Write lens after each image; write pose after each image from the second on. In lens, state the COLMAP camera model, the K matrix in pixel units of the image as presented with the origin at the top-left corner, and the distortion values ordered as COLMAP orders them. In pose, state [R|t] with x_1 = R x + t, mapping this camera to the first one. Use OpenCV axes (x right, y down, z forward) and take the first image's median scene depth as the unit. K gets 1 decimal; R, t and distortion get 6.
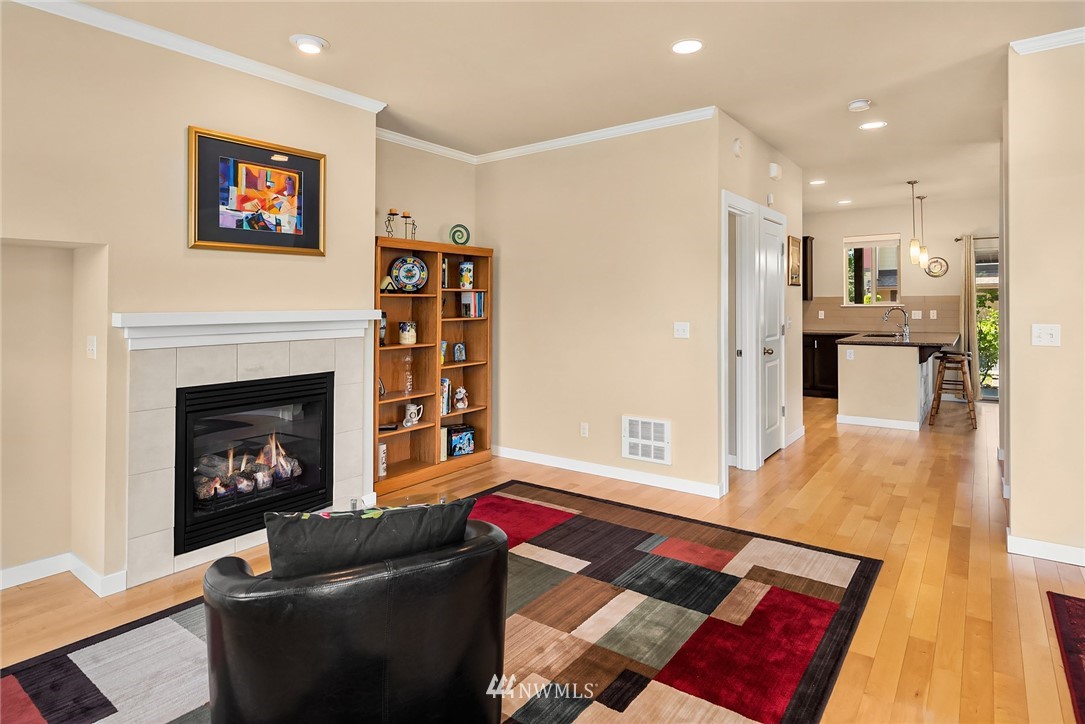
lens RADIAL K [[594.2, 0, 544.6], [0, 594.2, 298.5], [0, 0, 1]] dist [-0.001810, -0.000197]
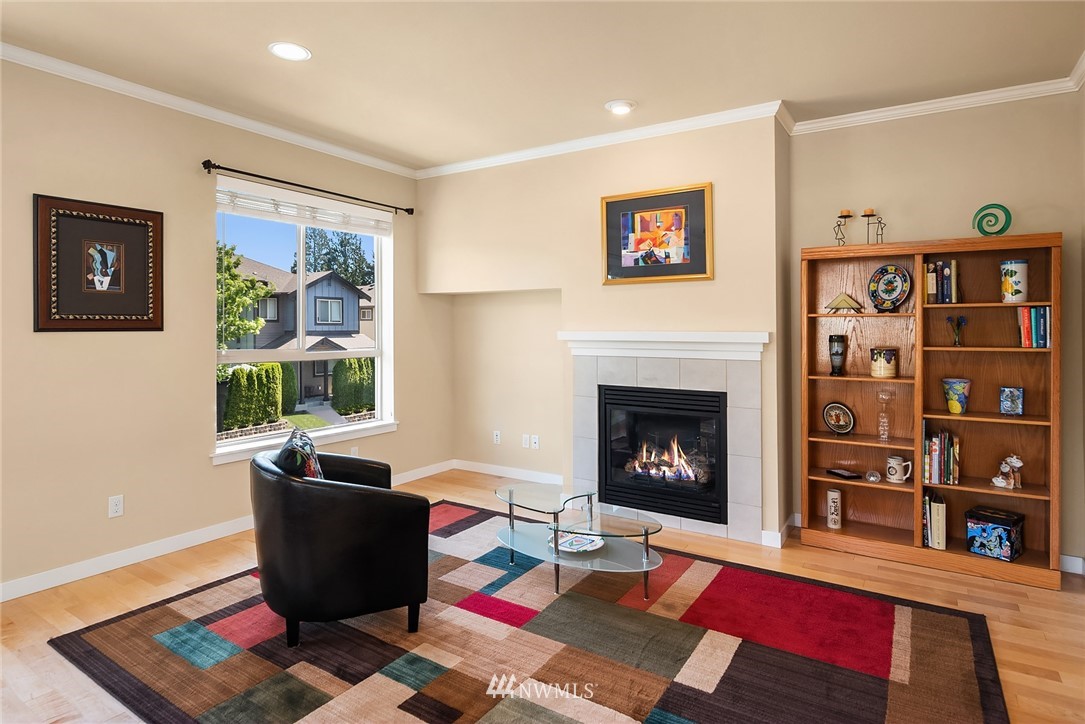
lens RADIAL K [[592.8, 0, 542.9], [0, 592.8, 322.9], [0, 0, 1]] dist [-0.002835, -0.001985]
pose [[0.068025, 0.000937, -0.997683, 0.674123], [0.009283, 0.999956, 0.001572, 0.000031], [0.997640, -0.009368, 0.068013, 0.661285]]
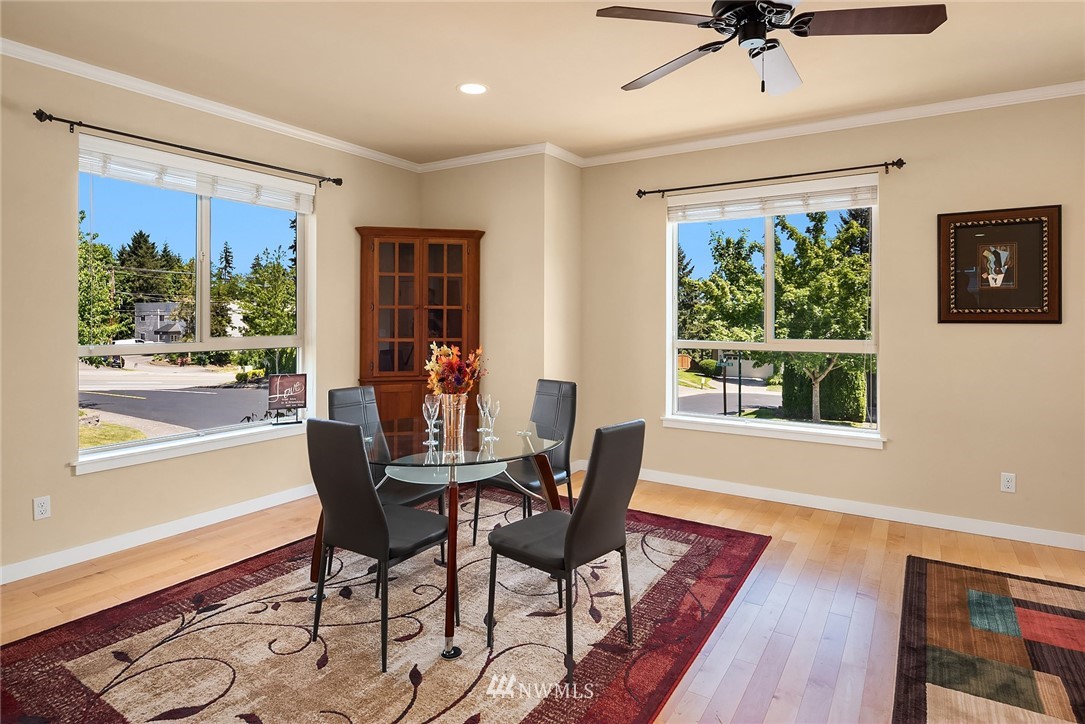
lens RADIAL K [[593.5, 0, 547.0], [0, 593.5, 323.1], [0, 0, 1]] dist [-0.002995, -0.000304]
pose [[-0.996802, 0.005189, -0.079749, 0.575856], [0.005370, 0.999983, -0.002066, 0.005752], [0.079737, -0.002487, -0.996813, 1.008421]]
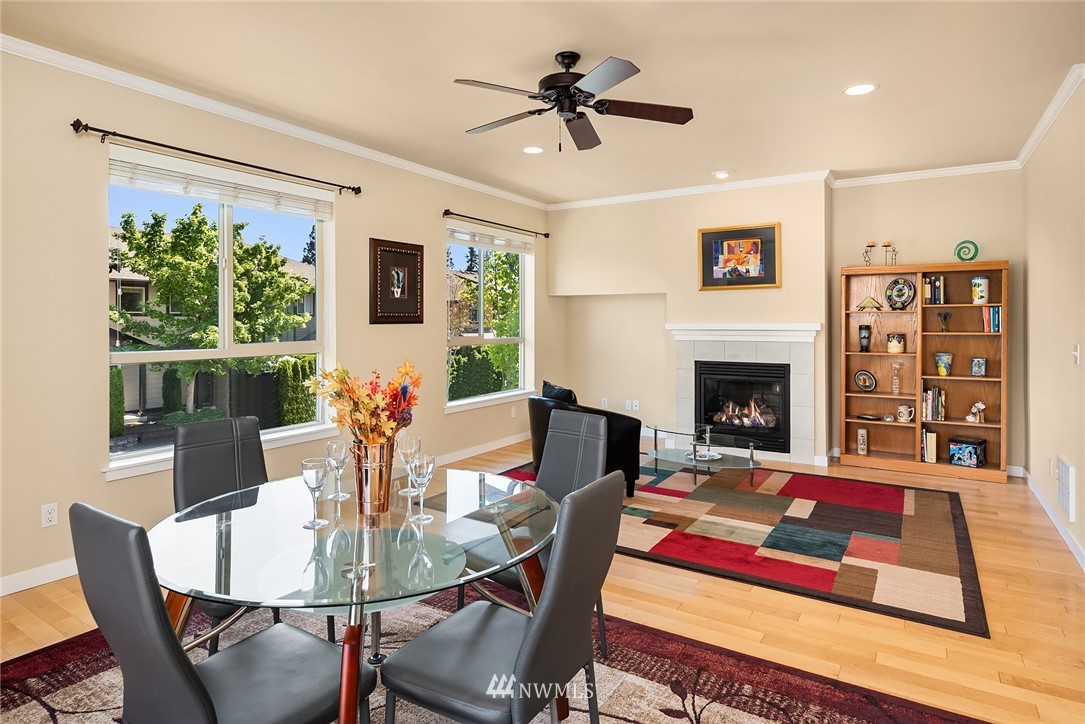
lens RADIAL K [[593.5, 0, 547.0], [0, 593.5, 323.1], [0, 0, 1]] dist [-0.002995, -0.000304]
pose [[0.075318, 0.011847, -0.997089, 1.166458], [0.011980, 0.999847, 0.012784, -0.007291], [0.997088, -0.012908, 0.075165, 0.294626]]
